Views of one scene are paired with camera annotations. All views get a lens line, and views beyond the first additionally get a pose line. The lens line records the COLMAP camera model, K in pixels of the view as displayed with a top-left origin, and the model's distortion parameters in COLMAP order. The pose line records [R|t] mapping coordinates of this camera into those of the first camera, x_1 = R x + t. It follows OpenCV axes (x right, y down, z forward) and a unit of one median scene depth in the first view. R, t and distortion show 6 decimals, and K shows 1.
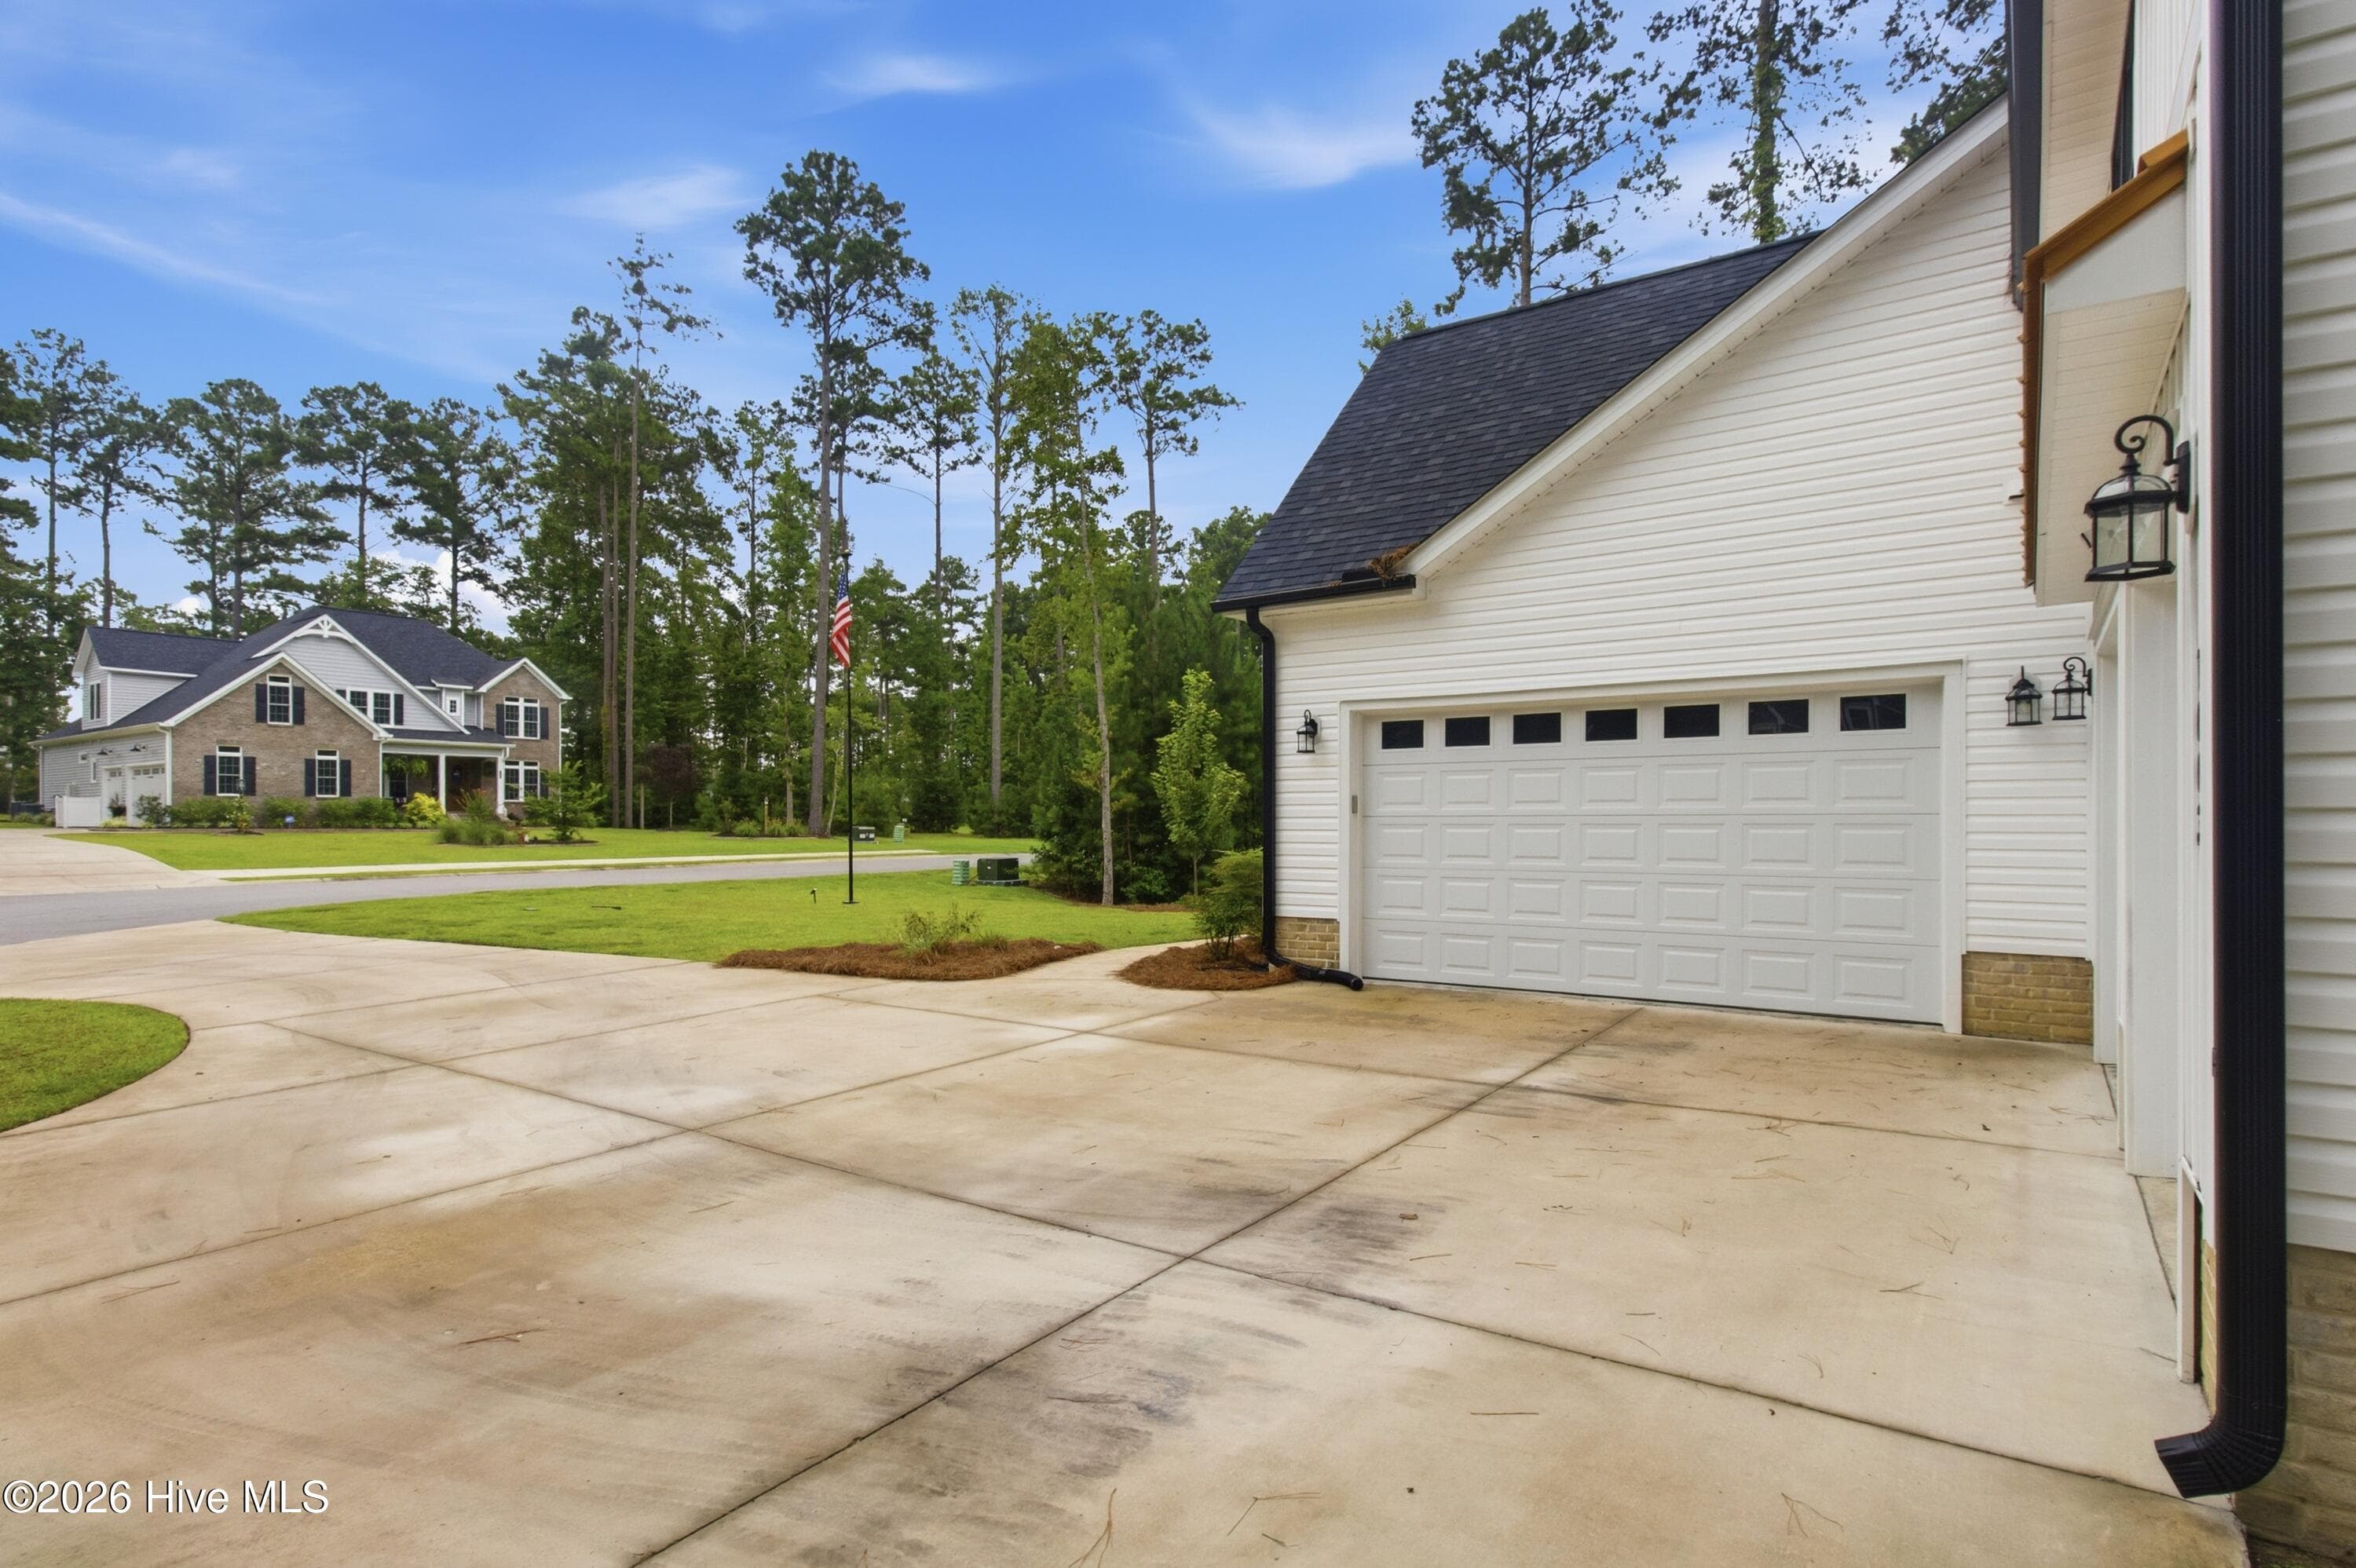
lens RADIAL K [[1171.5, 0, 1198.3], [0, 1171.5, 819.2], [0, 0, 1]] dist [-0.005499, 0.005089]
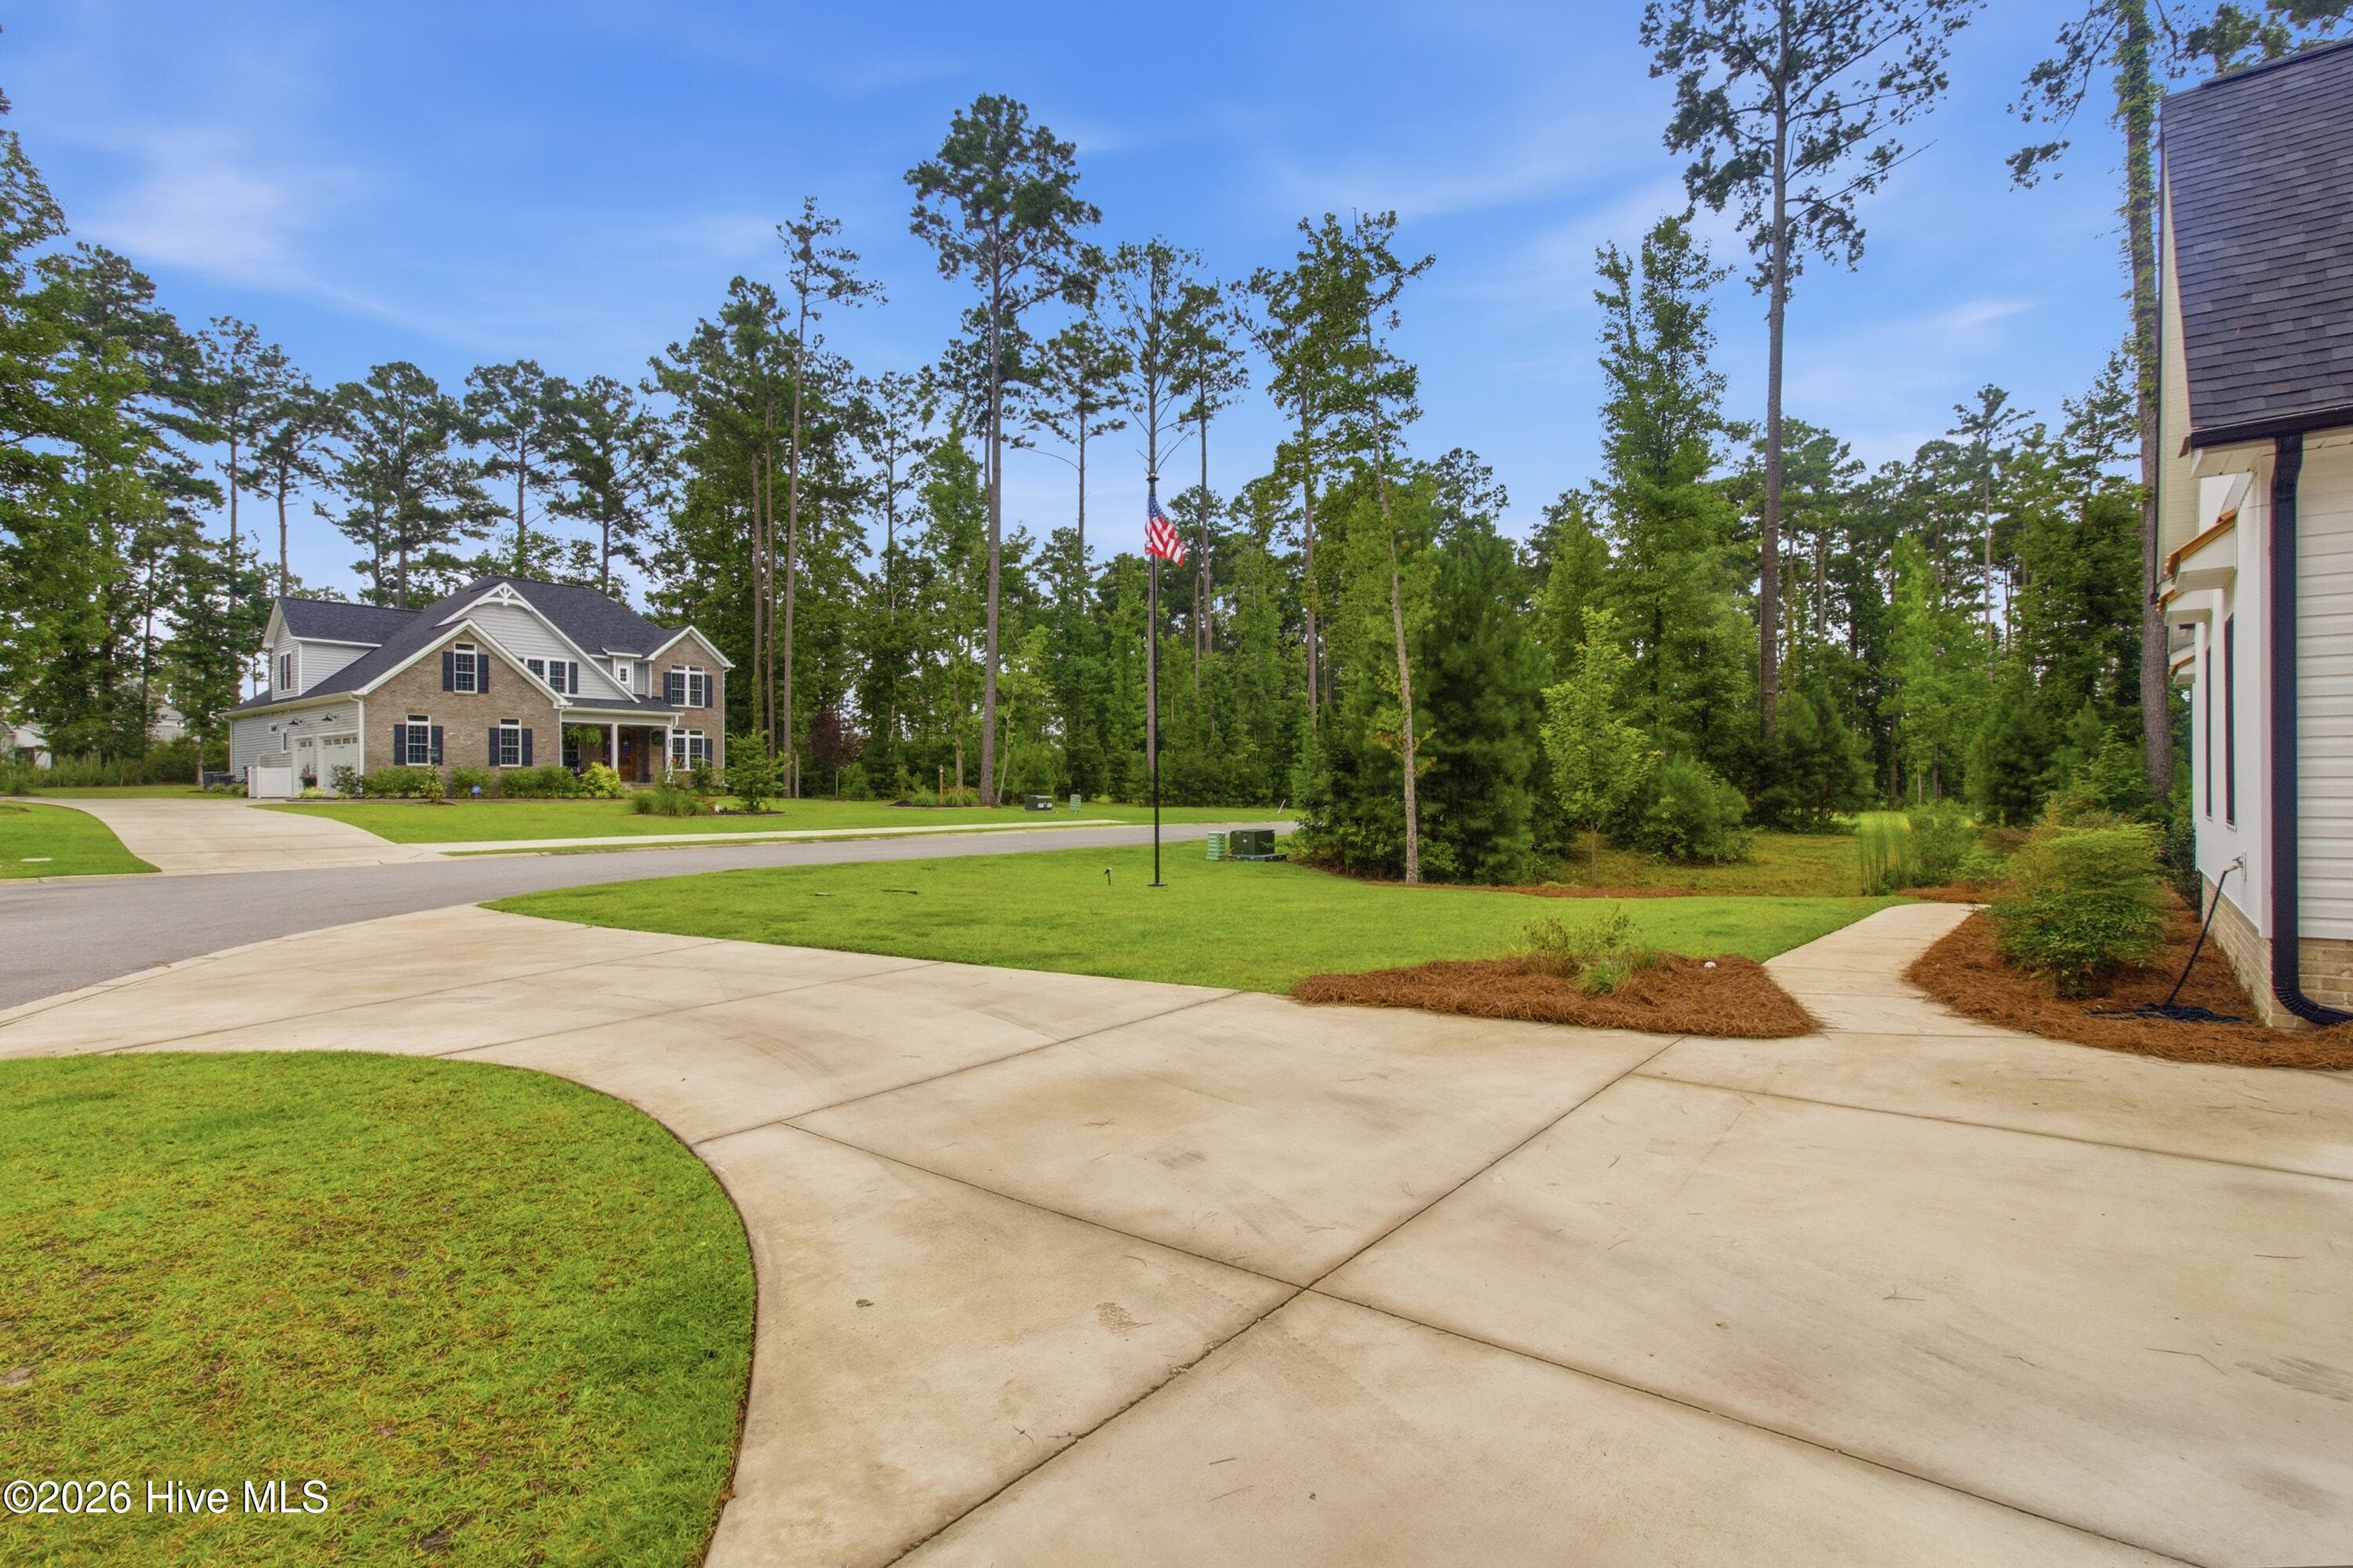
lens RADIAL K [[1120.5, 0, 1192.1], [0, 1120.5, 796.8], [0, 0, 1]] dist [0.002510, 0.001882]
pose [[0.998129, -0.002015, -0.061107, -0.095972], [0.002549, 0.999959, 0.008672, -0.000033], [0.061087, -0.008812, 0.998094, 0.075993]]
